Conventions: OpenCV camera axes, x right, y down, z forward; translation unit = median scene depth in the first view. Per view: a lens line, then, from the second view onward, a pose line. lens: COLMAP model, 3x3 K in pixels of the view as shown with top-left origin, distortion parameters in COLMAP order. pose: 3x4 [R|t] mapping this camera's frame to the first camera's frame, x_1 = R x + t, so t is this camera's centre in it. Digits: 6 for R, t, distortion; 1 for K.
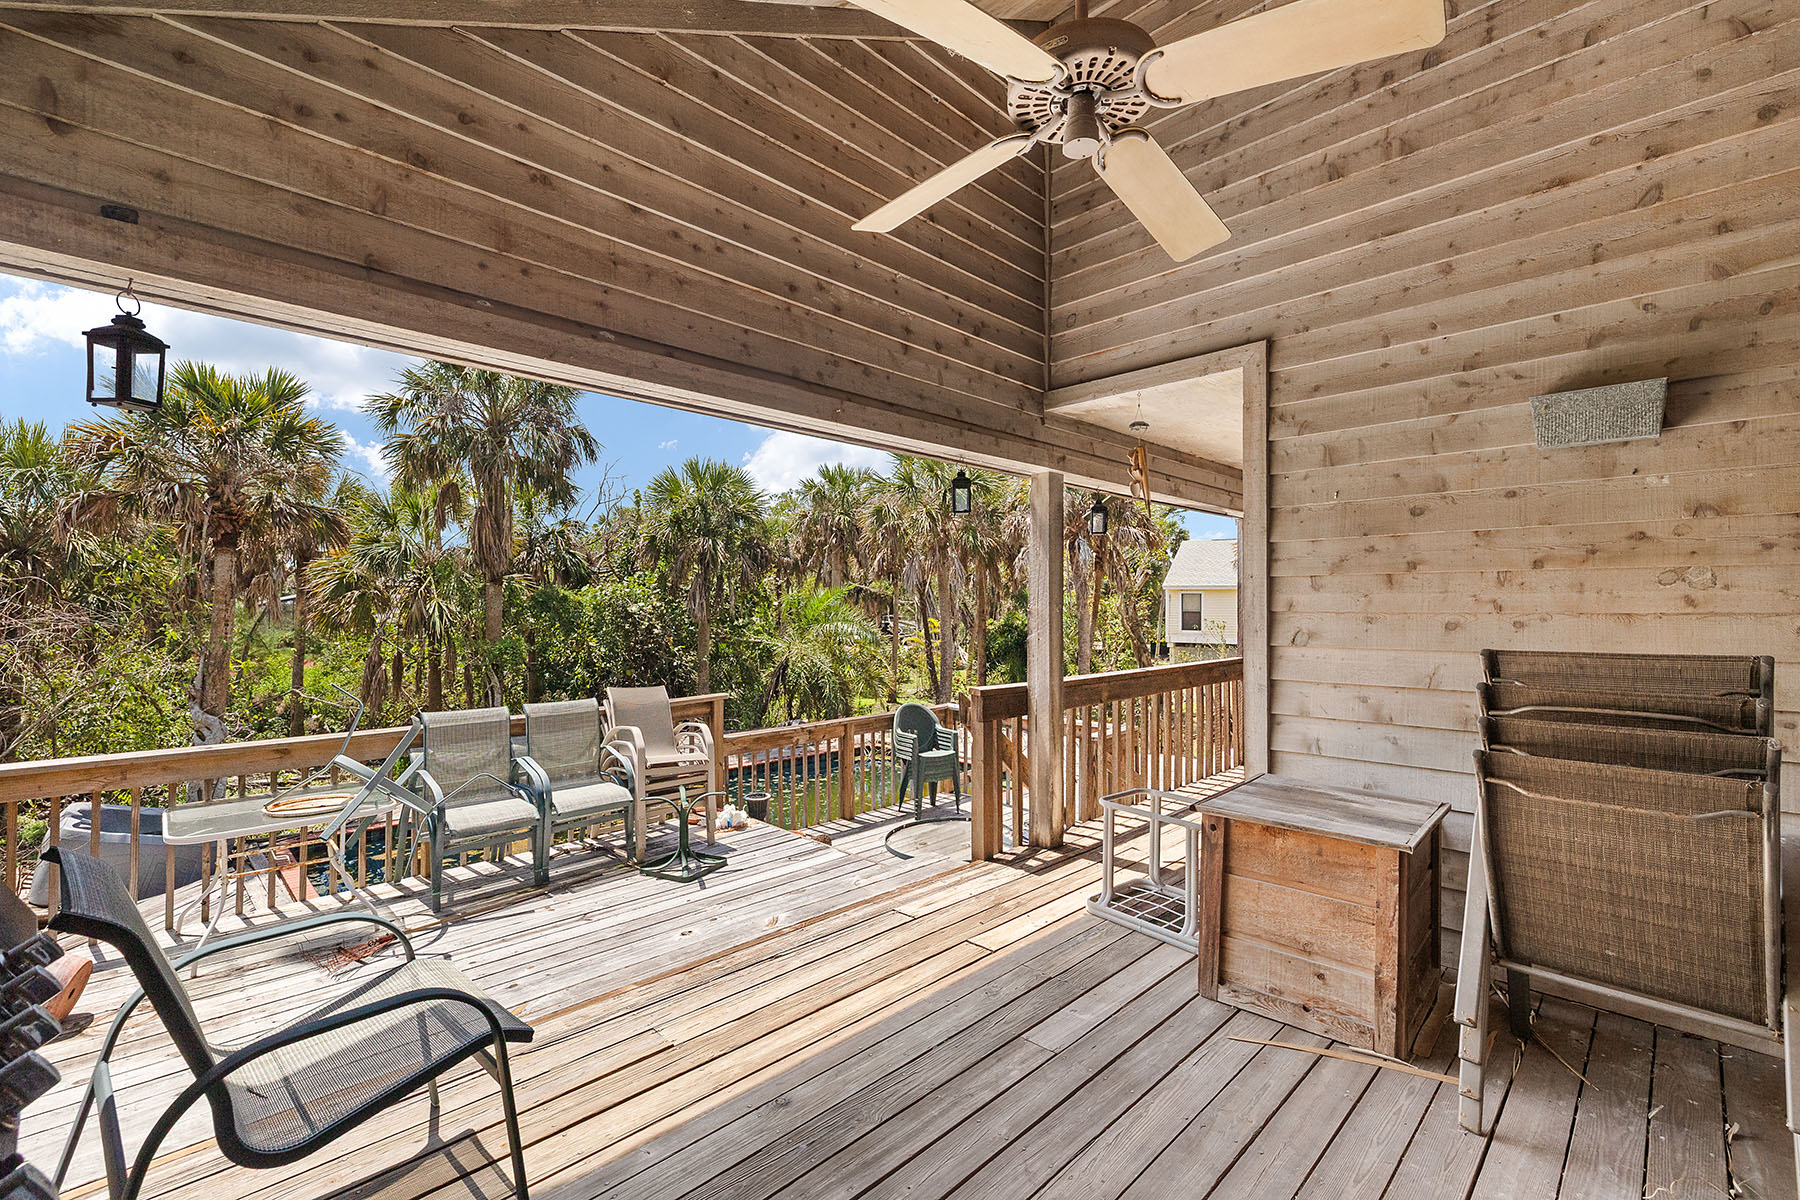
lens RADIAL K [[761.4, 0, 899.7], [0, 761.4, 602.0], [0, 0, 1]] dist [-0.000707, 0.000681]
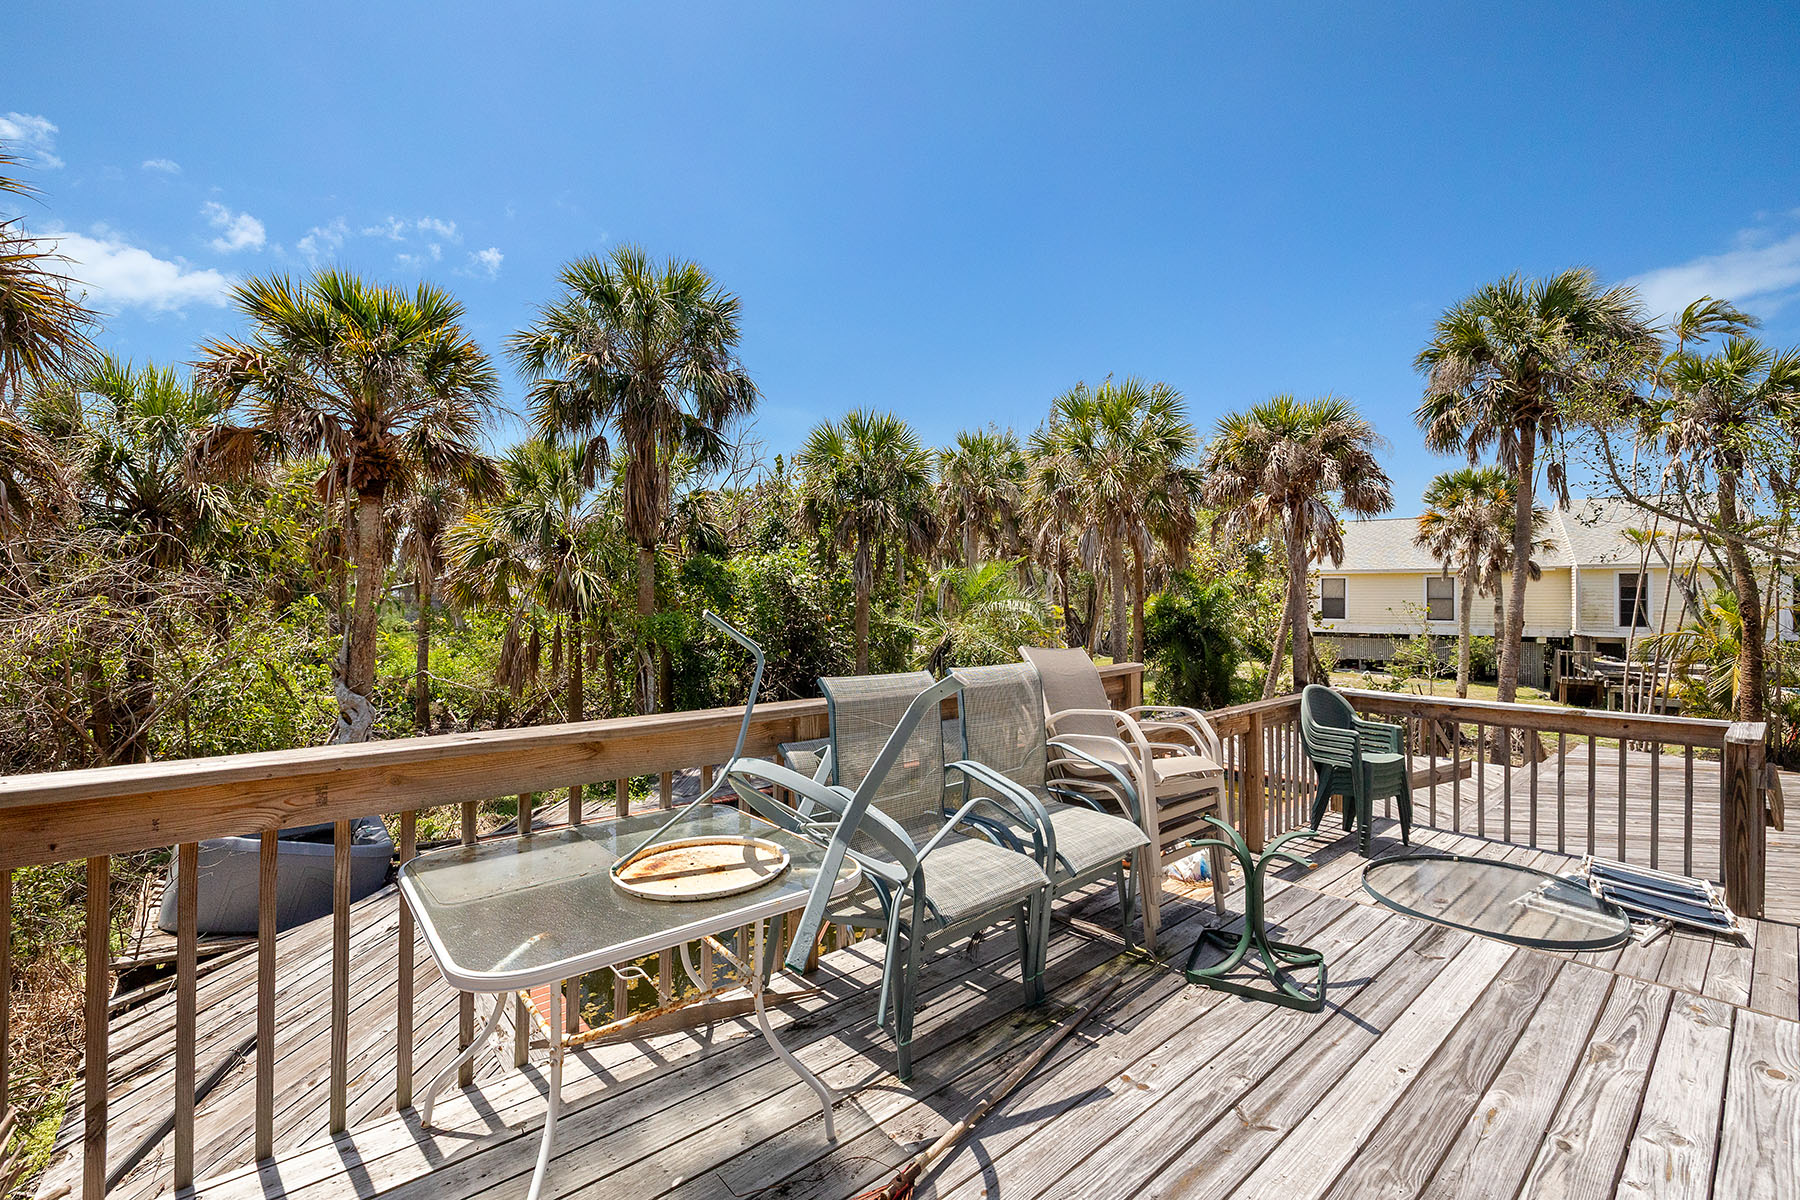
lens RADIAL K [[761.4, 0, 910.1], [0, 761.4, 601.3], [0, 0, 1]] dist [-0.000707, 0.000681]
pose [[0.997012, 0.001584, -0.077229, -0.253254], [-0.000950, 0.999966, 0.008247, 0.042016], [0.077239, -0.008149, 0.996979, 0.228766]]
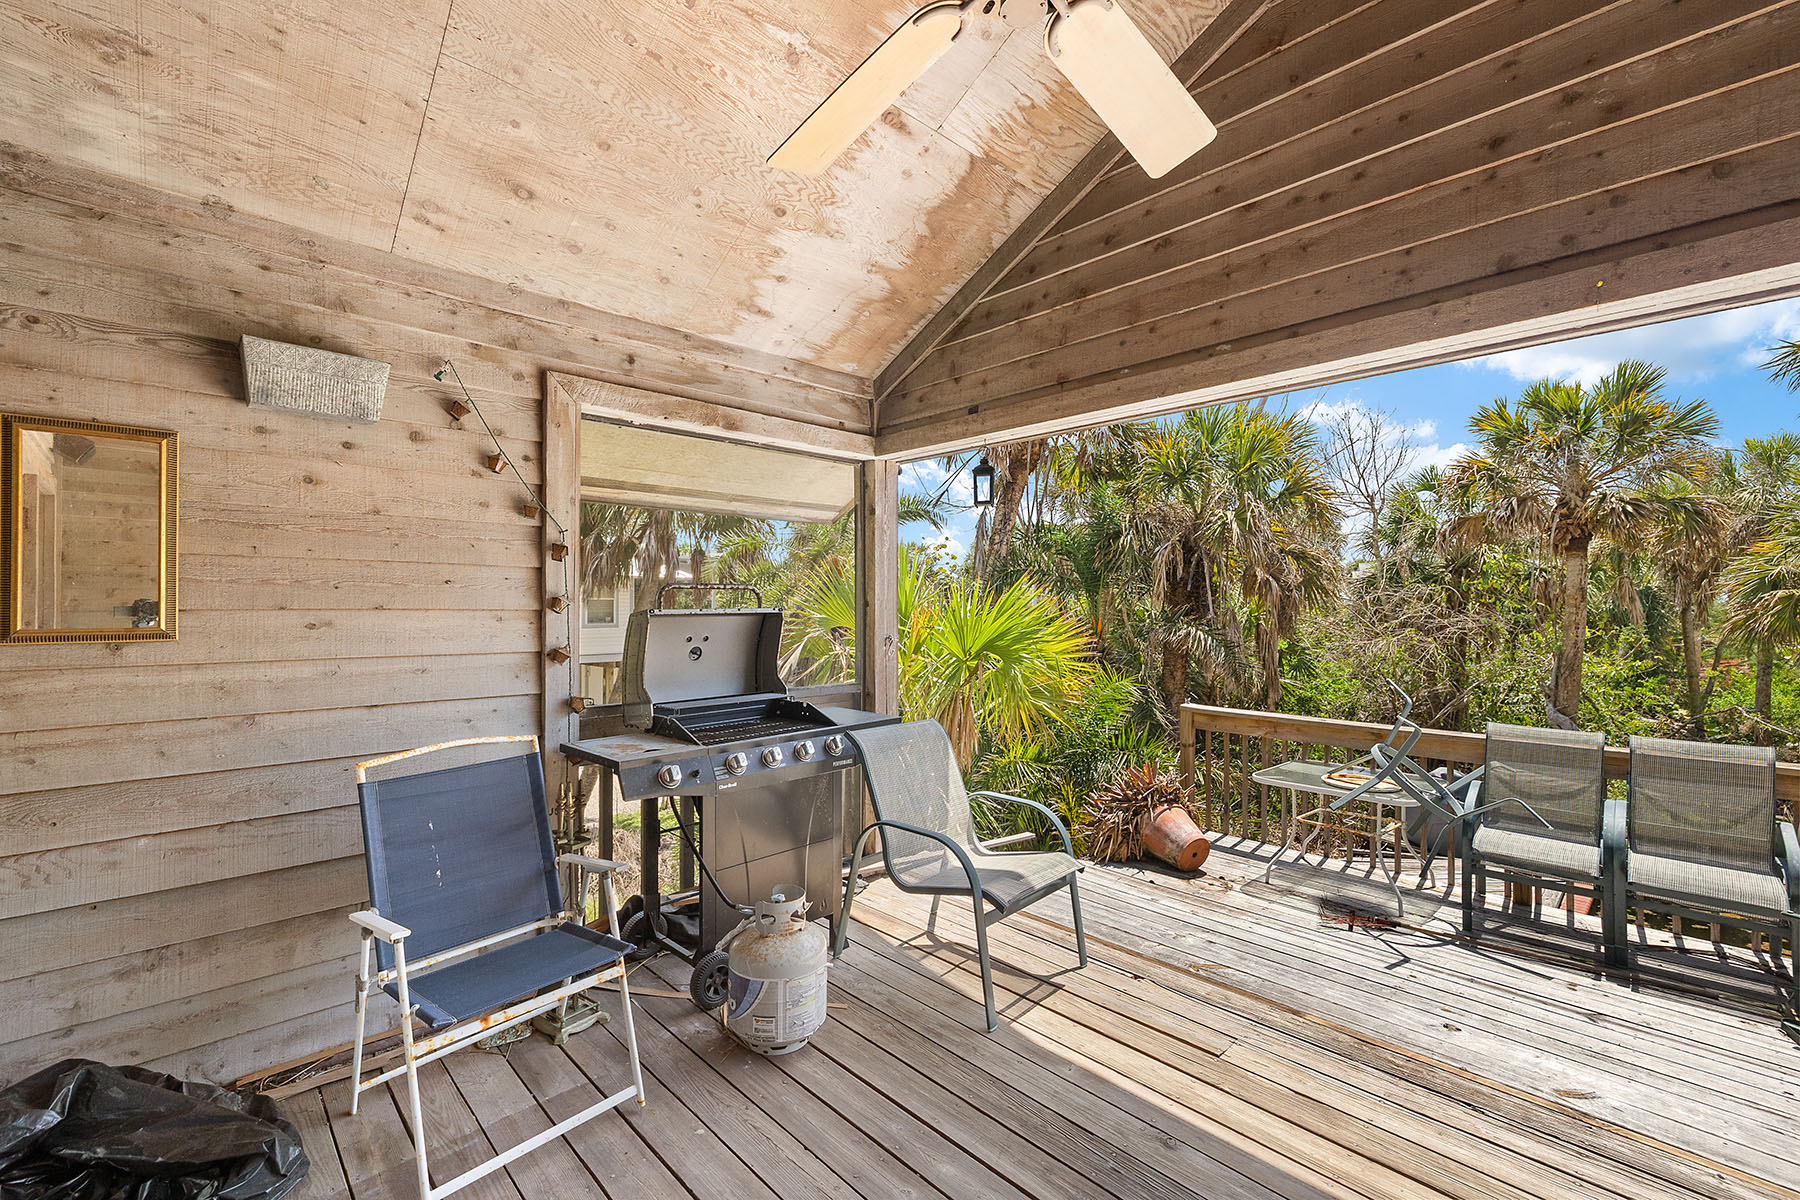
lens RADIAL K [[761.4, 0, 911.5], [0, 761.4, 603.2], [0, 0, 1]] dist [-0.000707, 0.000681]
pose [[-0.010410, -0.004424, -0.999936, 0.157399], [0.001836, 0.999988, -0.004443, 0.000472], [0.999944, -0.001882, -0.010401, 0.140208]]
